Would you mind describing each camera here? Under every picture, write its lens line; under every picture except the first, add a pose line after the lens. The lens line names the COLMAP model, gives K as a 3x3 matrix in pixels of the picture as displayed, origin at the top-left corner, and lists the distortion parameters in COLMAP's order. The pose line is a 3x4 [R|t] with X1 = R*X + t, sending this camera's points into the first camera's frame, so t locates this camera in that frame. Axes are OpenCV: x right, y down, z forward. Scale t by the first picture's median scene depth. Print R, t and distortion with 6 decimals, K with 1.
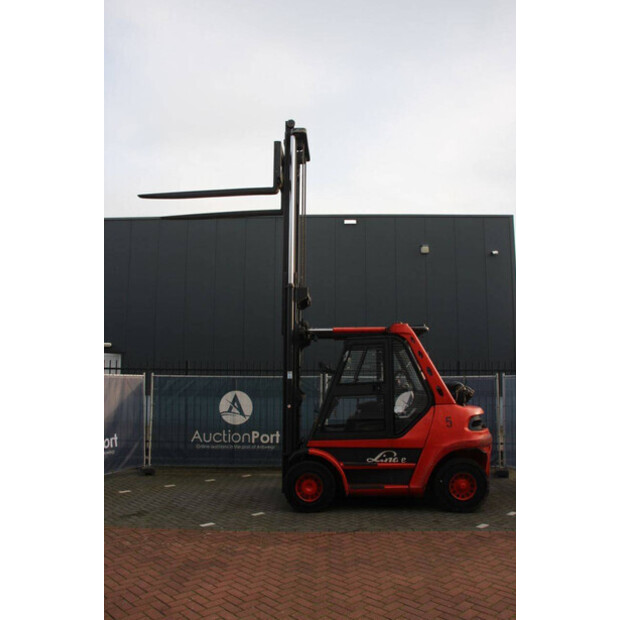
lens RADIAL K [[525.1, 0, 310.0], [0, 525.1, 310.0], [0, 0, 1]] dist [-0.167677, 0.139988]
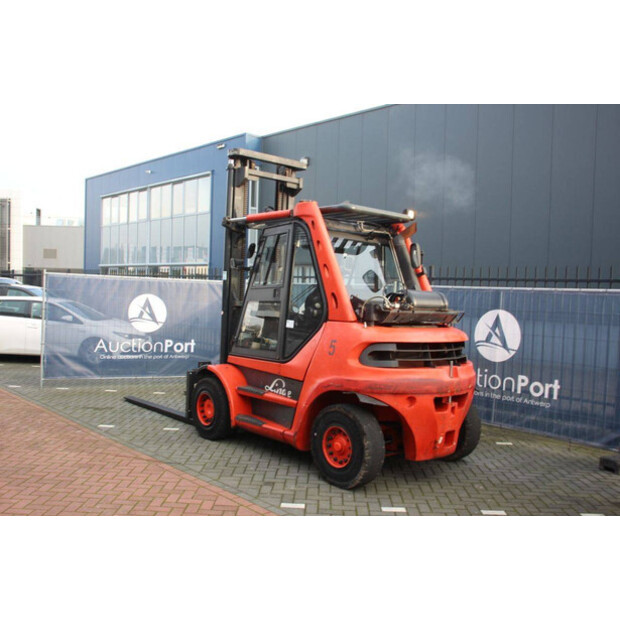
lens RADIAL K [[601.7, 0, 310.0], [0, 601.7, 310.0], [0, 0, 1]] dist [-0.131665, 0.191769]
pose [[0.705128, 0.041223, -0.707880, 0.694058], [0.062312, 0.990844, 0.119771, 0.067952], [0.706336, -0.128563, 0.696104, 0.401370]]
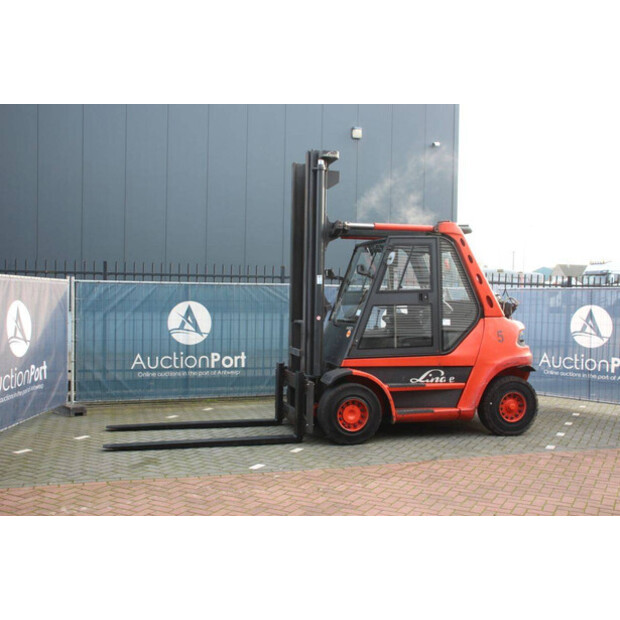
lens RADIAL K [[661.7, 0, 310.0], [0, 661.7, 310.0], [0, 0, 1]] dist [-0.059032, 0.027498]
pose [[0.950591, 0.003094, 0.310431, -0.348054], [-0.050951, 0.987946, 0.146175, 0.020327], [-0.306237, -0.154770, 0.939290, 0.036354]]
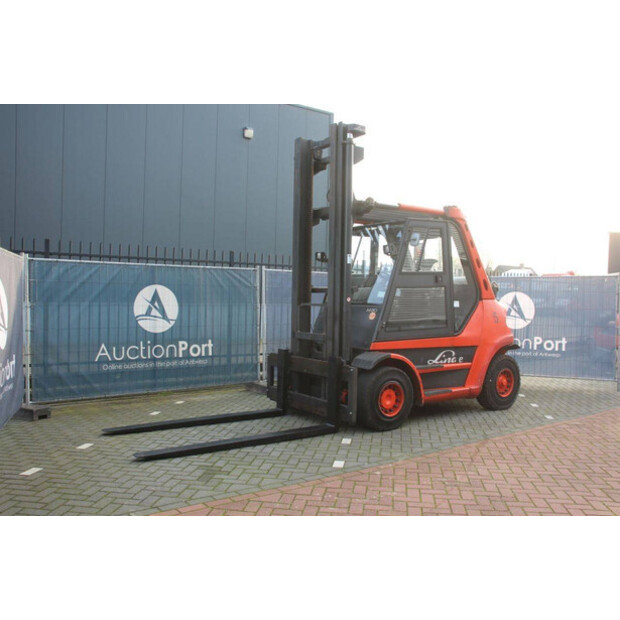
lens RADIAL K [[569.1, 0, 310.0], [0, 569.1, 310.0], [0, 0, 1]] dist [-0.126093, 0.110821]
pose [[0.791256, -0.004106, 0.611472, -0.557377], [-0.093805, 0.987326, 0.128014, 0.091122], [-0.604247, -0.158651, 0.780842, 0.354218]]
